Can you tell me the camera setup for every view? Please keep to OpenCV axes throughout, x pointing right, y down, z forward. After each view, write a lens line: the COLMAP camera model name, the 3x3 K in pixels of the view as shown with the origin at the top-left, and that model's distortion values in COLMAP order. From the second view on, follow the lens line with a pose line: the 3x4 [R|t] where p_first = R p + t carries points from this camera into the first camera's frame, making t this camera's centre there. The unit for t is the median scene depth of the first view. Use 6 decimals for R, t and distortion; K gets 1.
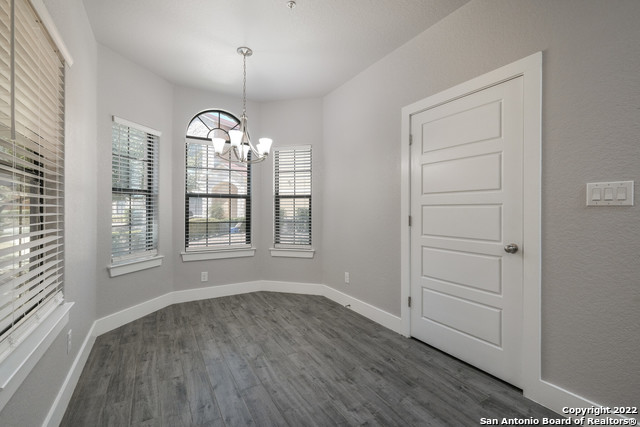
lens RADIAL K [[281.6, 0, 316.2], [0, 281.6, 207.6], [0, 0, 1]] dist [-0.001103, -0.000225]
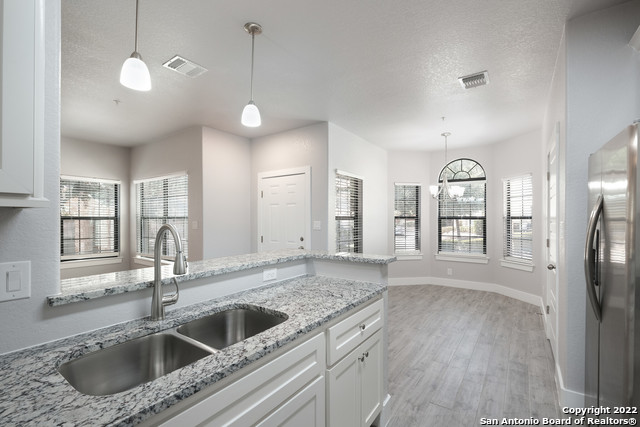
lens RADIAL K [[292.0, 0, 317.4], [0, 292.0, 217.9], [0, 0, 1]] dist [-0.003646, -0.000166]
pose [[0.412333, -0.005707, -0.911015, 0.900501], [0.009675, 0.999951, -0.001885, -0.059304], [0.910982, -0.008037, 0.412369, -0.358310]]
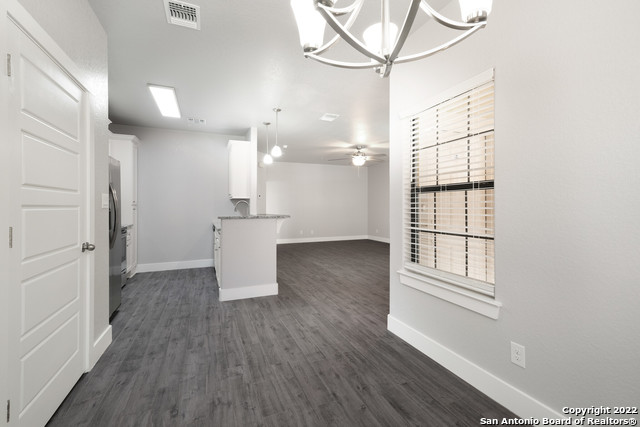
lens RADIAL K [[281.6, 0, 316.2], [0, 281.6, 207.6], [0, 0, 1]] dist [-0.001103, -0.000225]
pose [[-0.989131, -0.002407, 0.147014, -0.207117], [-0.003789, 0.999951, -0.009121, -0.000232], [-0.146985, -0.009579, -0.989092, 1.175712]]
